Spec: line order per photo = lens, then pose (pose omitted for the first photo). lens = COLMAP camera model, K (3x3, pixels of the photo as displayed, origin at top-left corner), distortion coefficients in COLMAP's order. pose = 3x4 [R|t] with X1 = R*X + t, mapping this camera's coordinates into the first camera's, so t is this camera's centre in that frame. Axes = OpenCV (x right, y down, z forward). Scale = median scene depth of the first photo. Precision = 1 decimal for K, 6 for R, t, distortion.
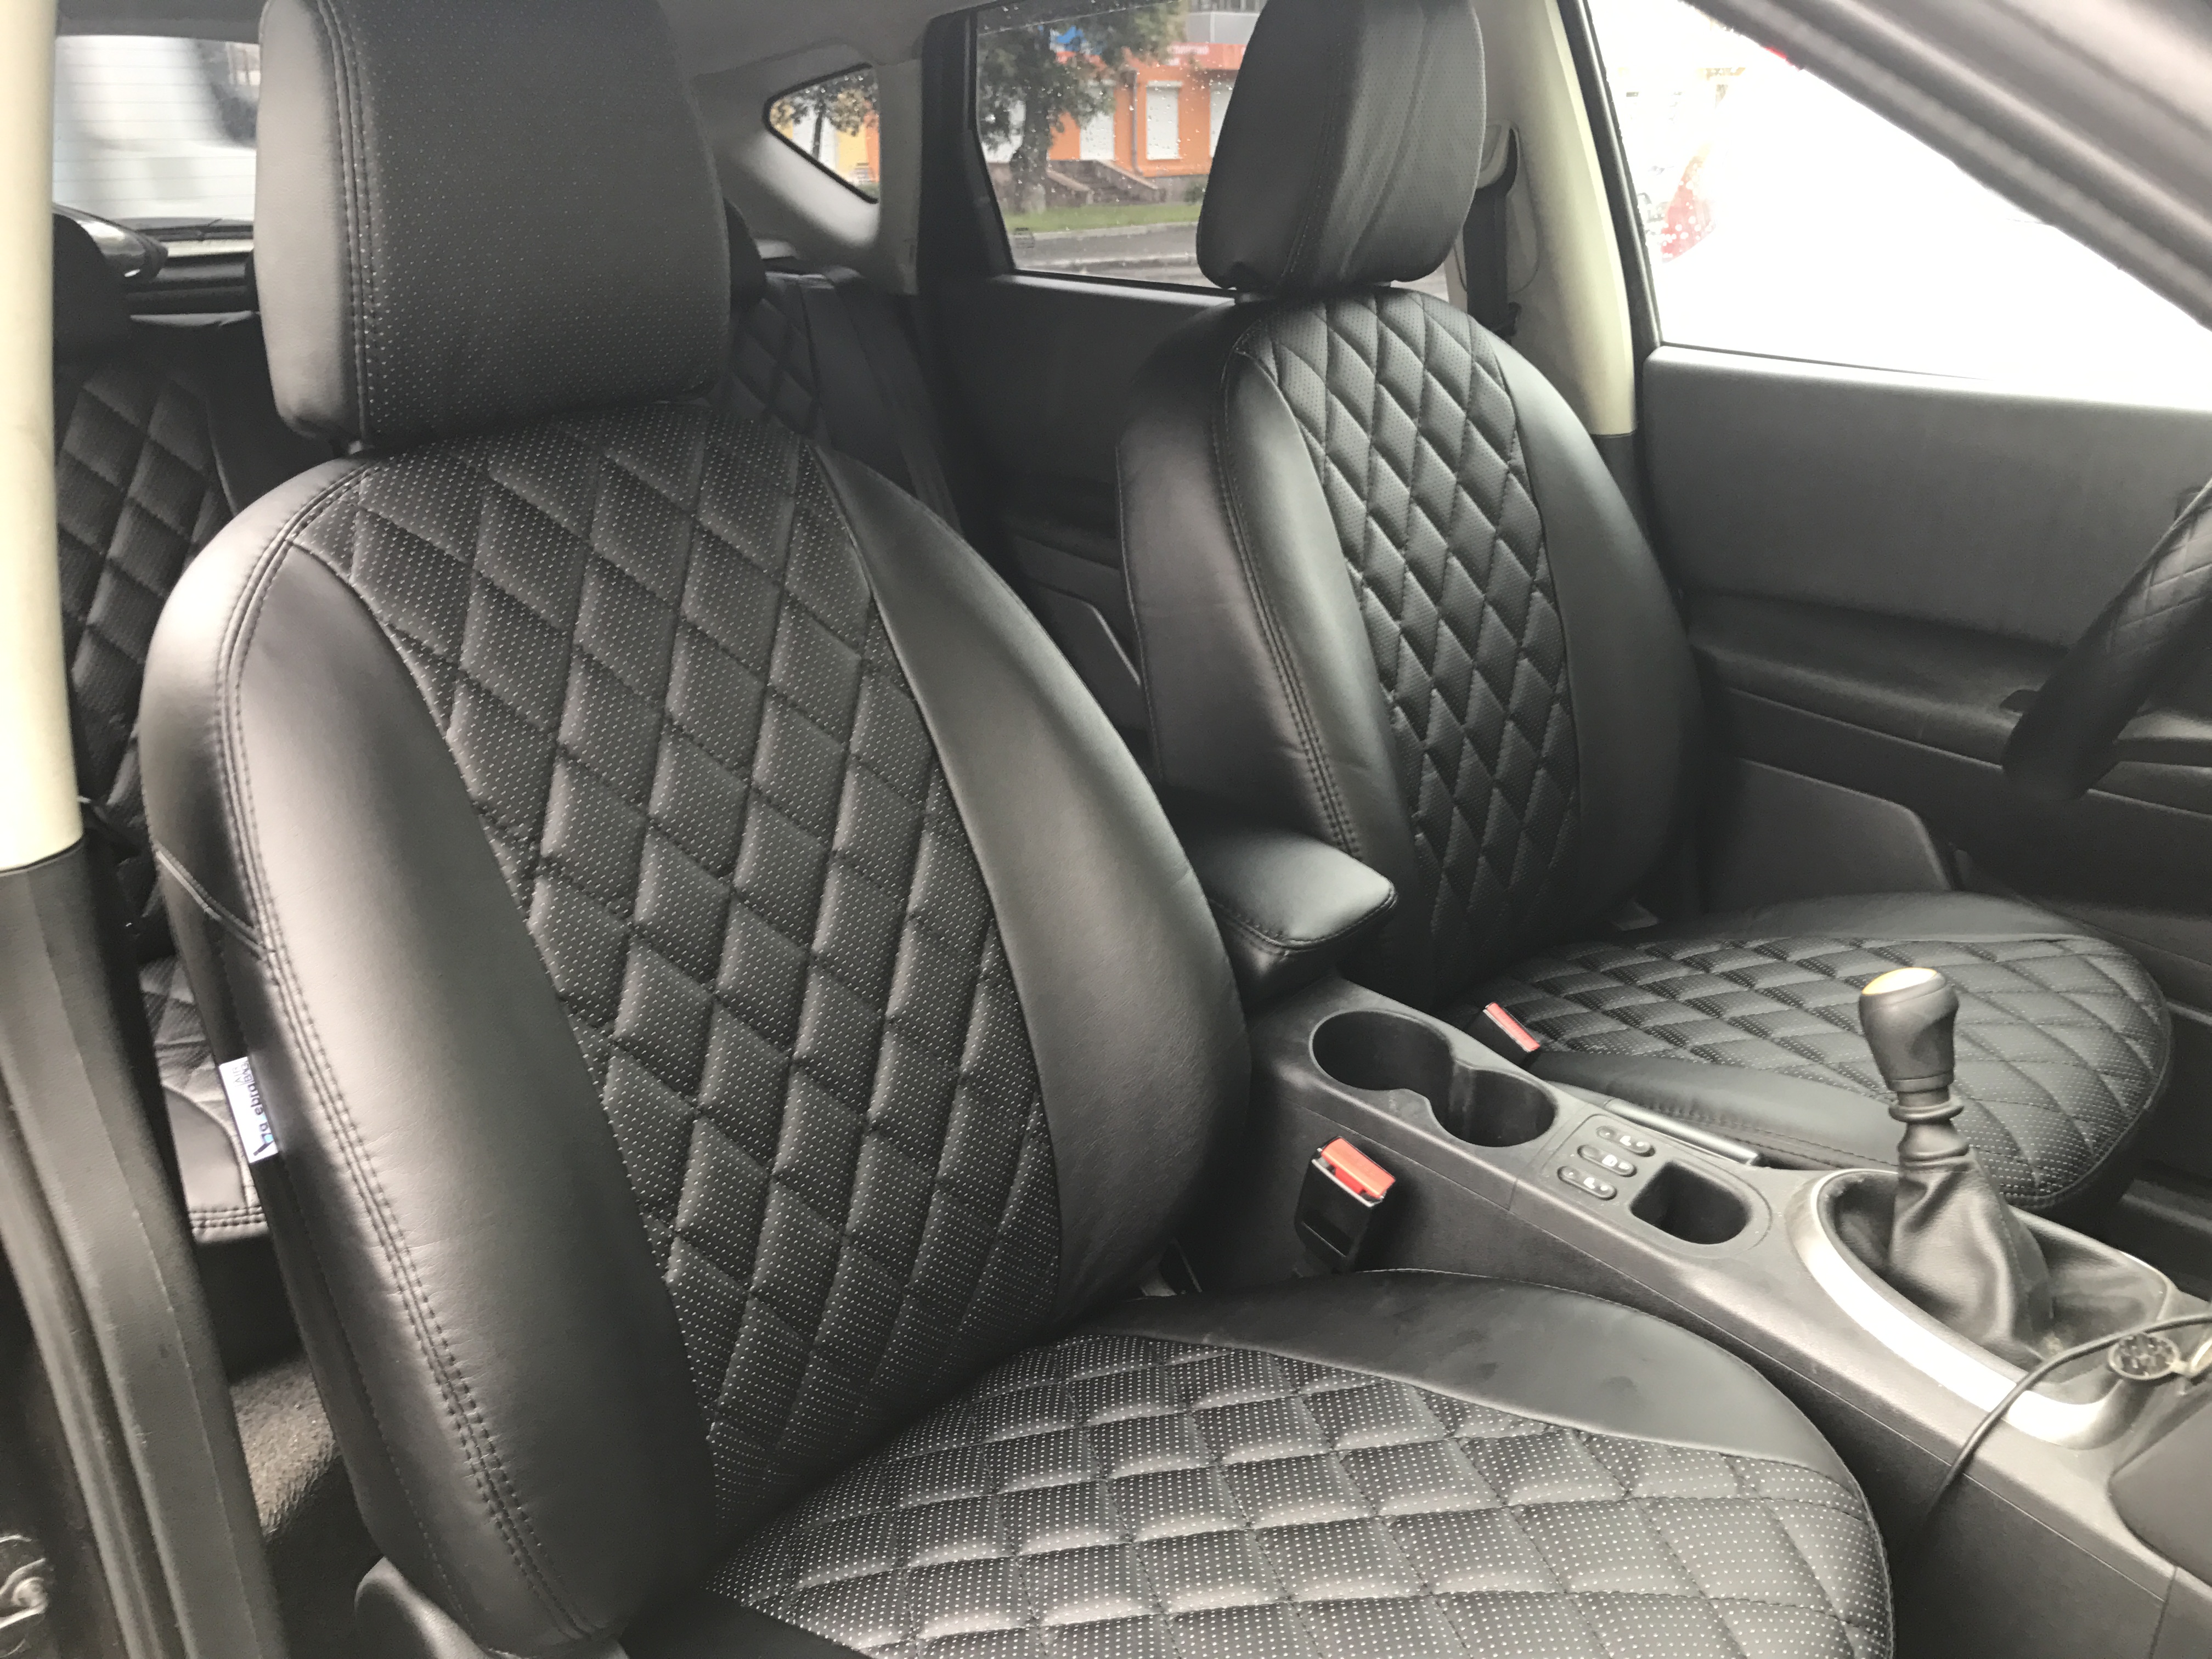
lens RADIAL K [[1810.6, 0, 1104.2], [0, 1810.6, 834.1], [0, 0, 1]] dist [0.015888, -0.003578]
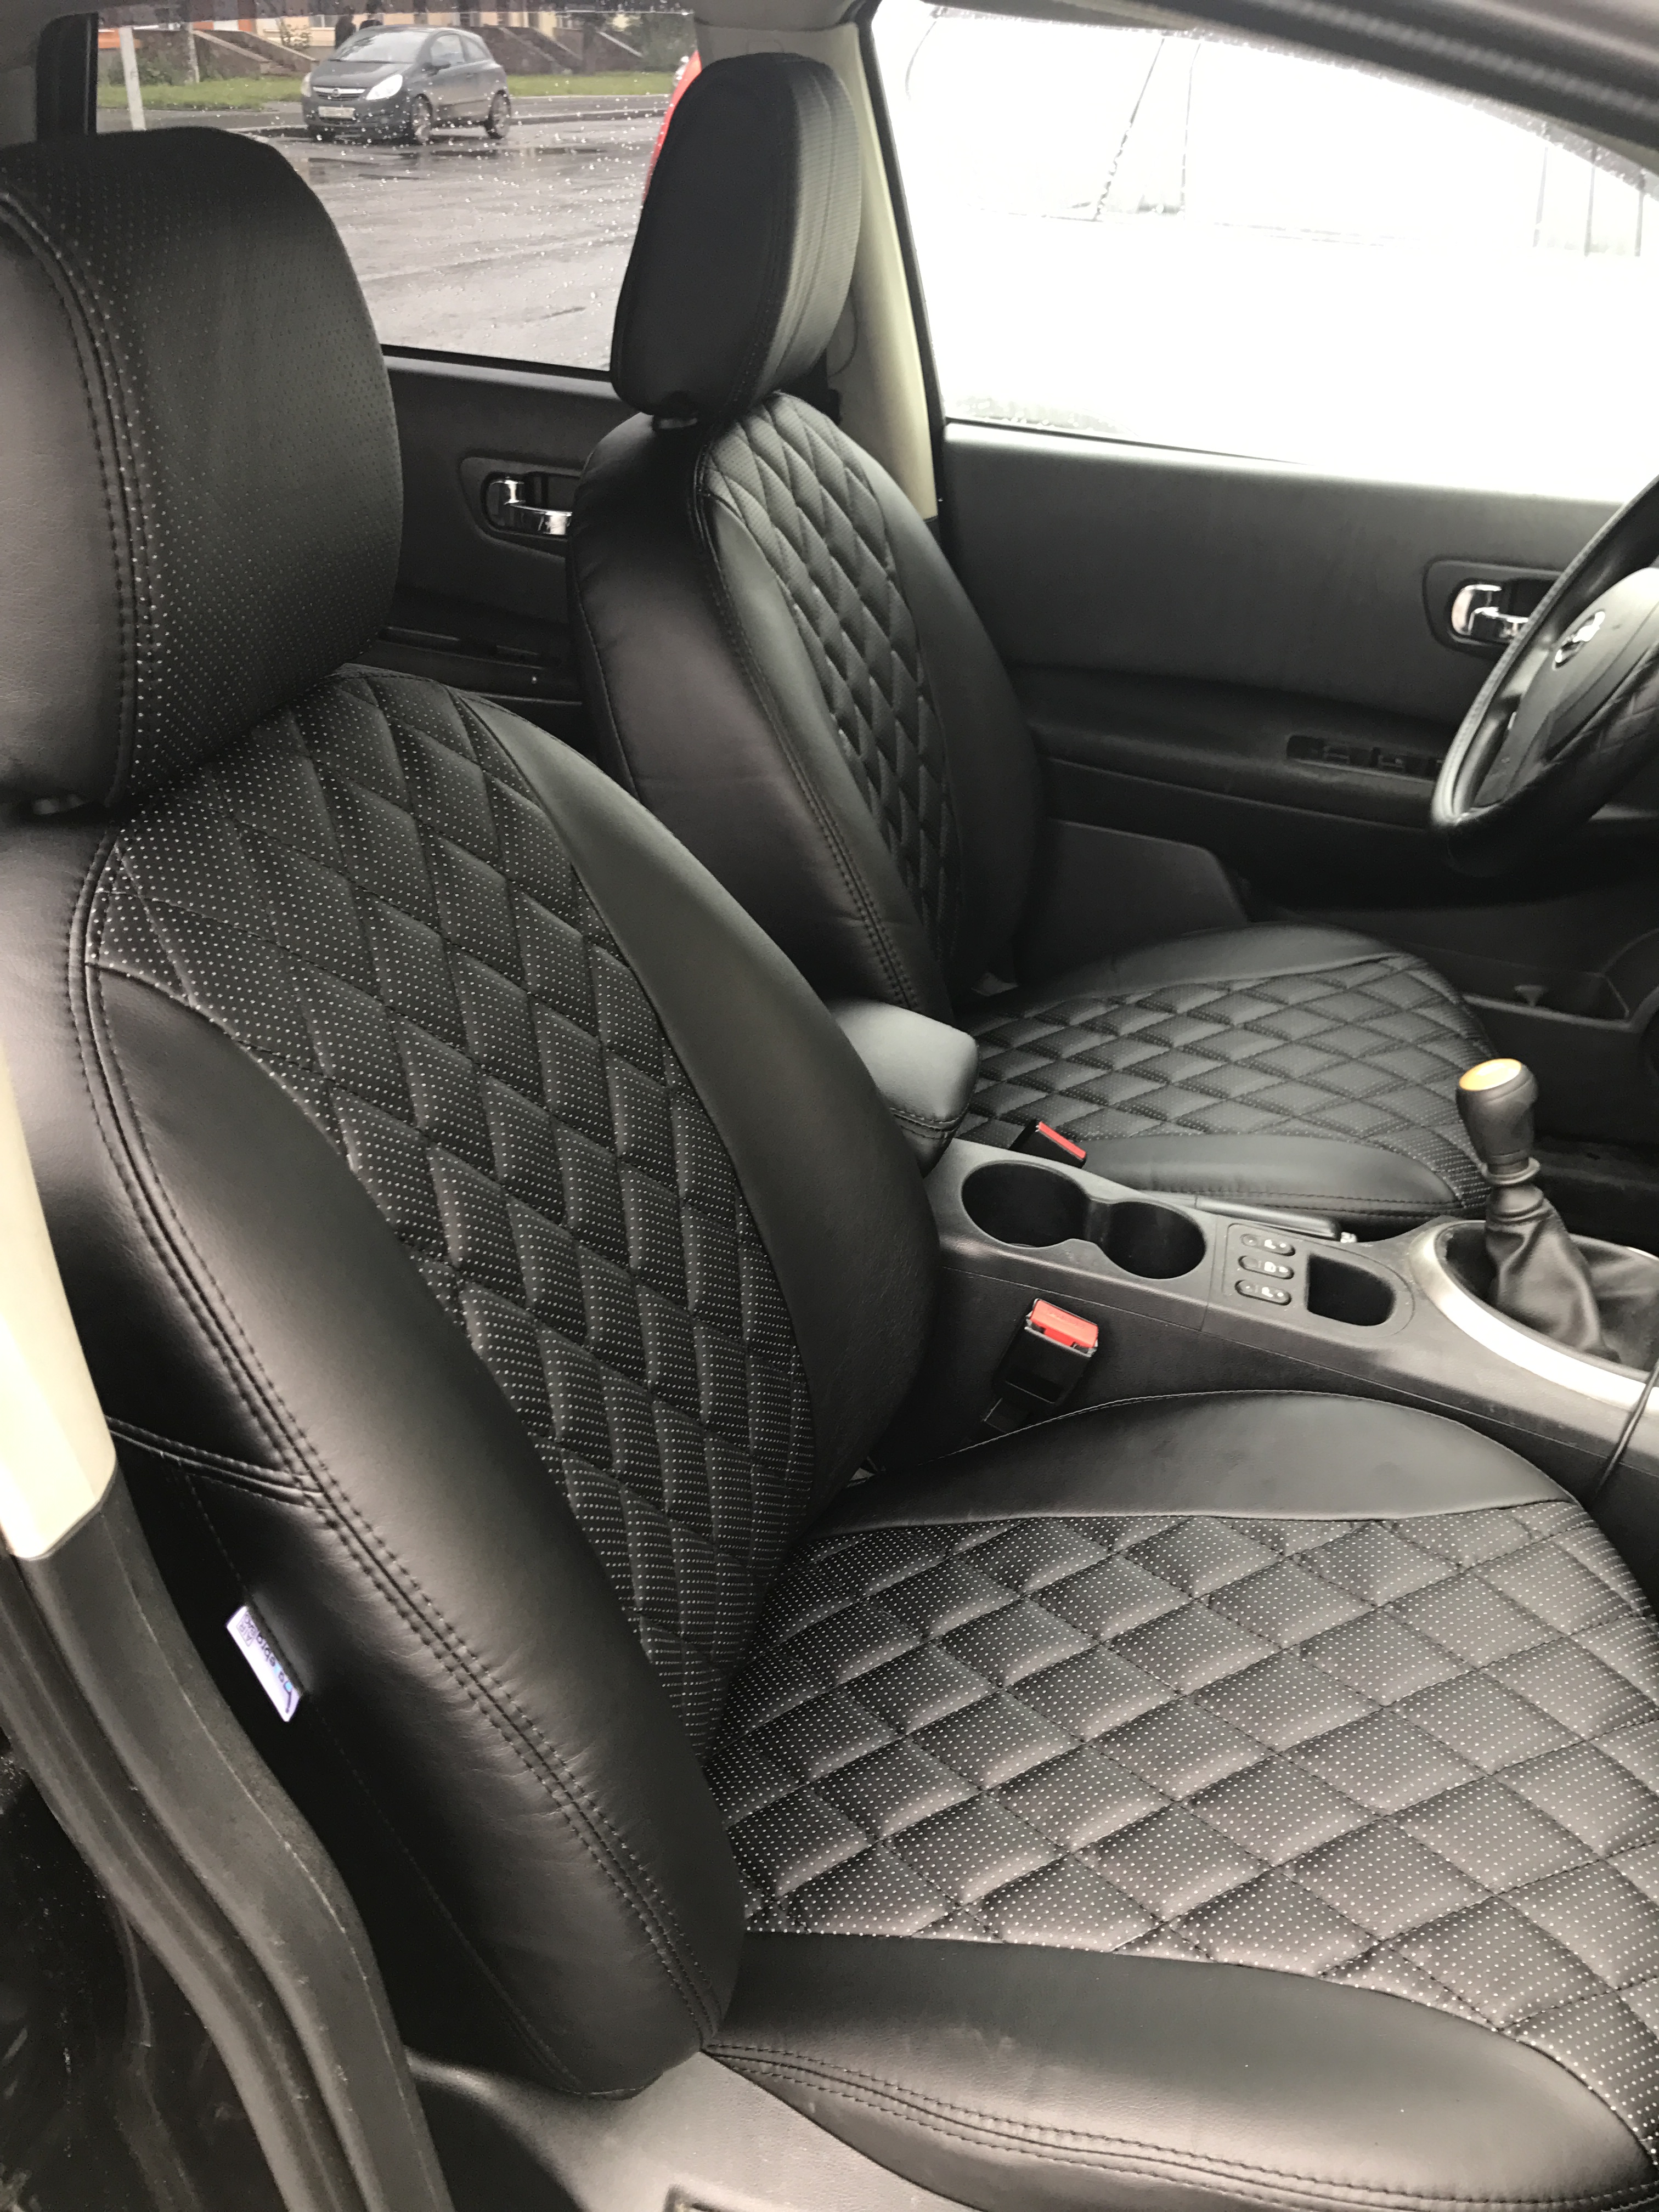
lens RADIAL K [[1810.6, 0, 821.6], [0, 1810.6, 1087.2], [0, 0, 1]] dist [0.015888, -0.003578]
pose [[0.883133, -0.199263, 0.424701, -0.425820], [0.125143, 0.972568, 0.196088, -0.185732], [-0.452124, -0.120023, 0.883843, 0.138858]]
